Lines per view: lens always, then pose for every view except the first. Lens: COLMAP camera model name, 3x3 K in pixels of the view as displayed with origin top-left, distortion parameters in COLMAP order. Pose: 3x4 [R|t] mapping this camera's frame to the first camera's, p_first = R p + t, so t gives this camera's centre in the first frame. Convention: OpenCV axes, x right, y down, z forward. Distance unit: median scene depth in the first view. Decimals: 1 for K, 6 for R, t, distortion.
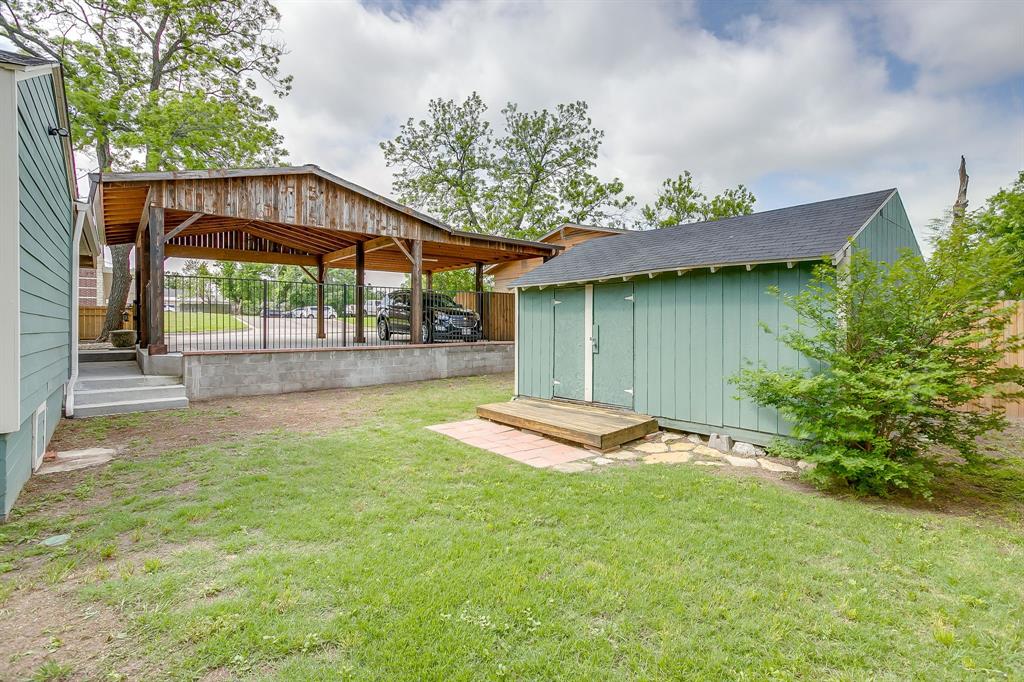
lens RADIAL K [[495.0, 0, 512.0], [0, 495.0, 341.0], [0, 0, 1]] dist [-0.039346, 0.028342]
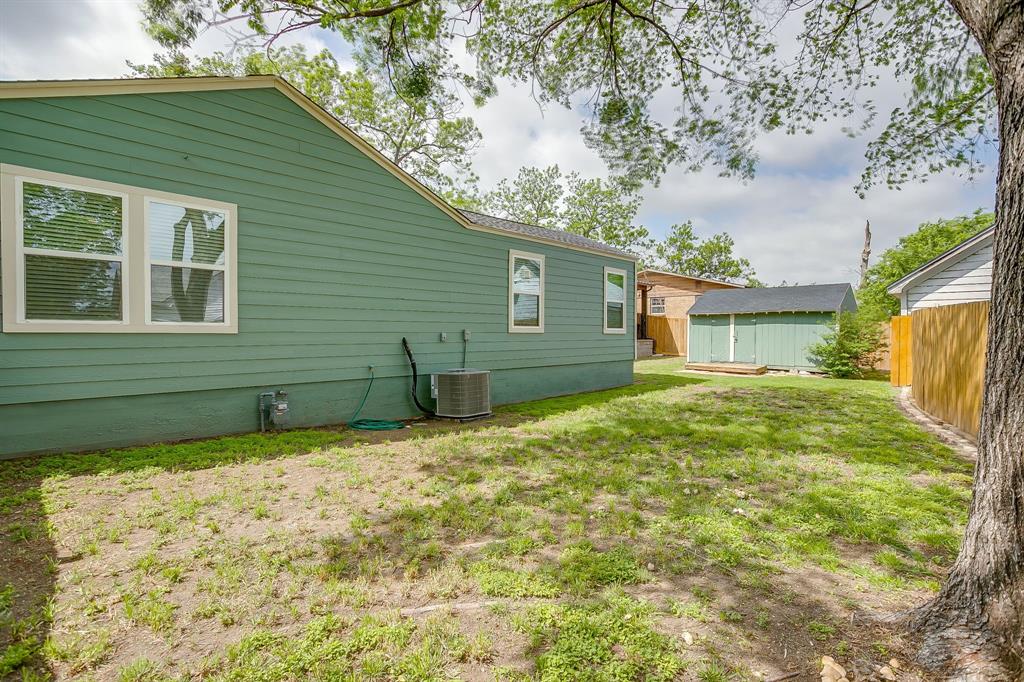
lens RADIAL K [[495.0, 0, 512.0], [0, 495.0, 341.0], [0, 0, 1]] dist [-0.039346, 0.028342]
pose [[0.993430, 0.000788, 0.114440, -0.353051], [0.000731, 0.999912, -0.013224, 0.014556], [-0.114441, 0.013221, 0.993342, -0.379520]]
